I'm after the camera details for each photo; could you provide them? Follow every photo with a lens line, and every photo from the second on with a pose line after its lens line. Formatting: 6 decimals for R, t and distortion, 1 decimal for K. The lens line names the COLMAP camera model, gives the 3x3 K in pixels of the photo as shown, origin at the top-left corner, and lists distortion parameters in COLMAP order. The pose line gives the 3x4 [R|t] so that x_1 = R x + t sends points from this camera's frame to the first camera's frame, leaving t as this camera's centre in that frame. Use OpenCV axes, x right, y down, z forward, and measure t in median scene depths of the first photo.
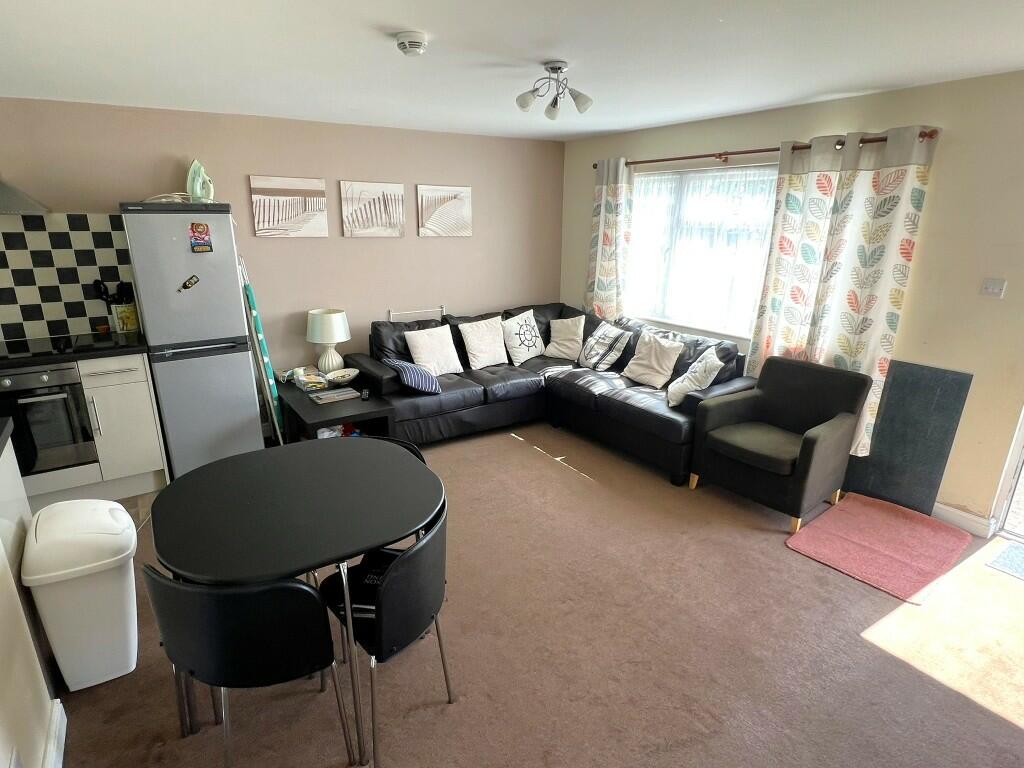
lens RADIAL K [[548.8, 0, 506.1], [0, 548.8, 391.0], [0, 0, 1]] dist [-0.007044, -0.001108]
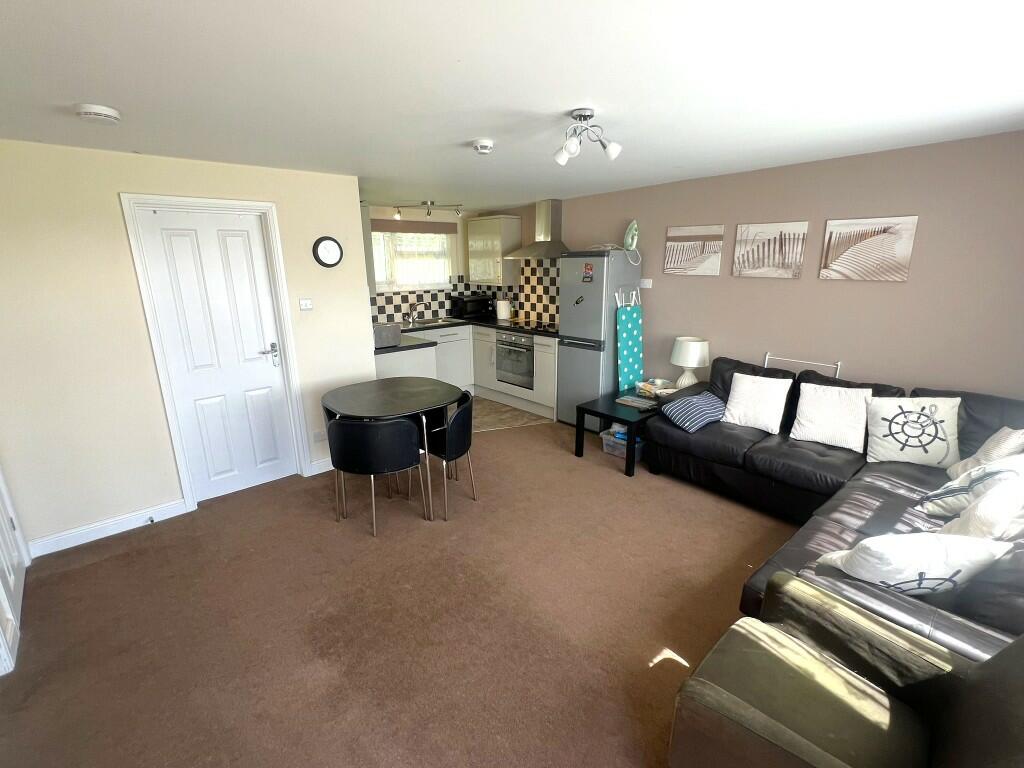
lens RADIAL K [[485.2, 0, 511.5], [0, 485.2, 380.4], [0, 0, 1]] dist [-0.000801, 0.000052]
pose [[0.122547, 0.237551, -0.963614, 0.617646], [-0.286994, 0.937933, 0.194722, -0.151692], [0.950062, 0.252688, 0.183116, 0.470543]]
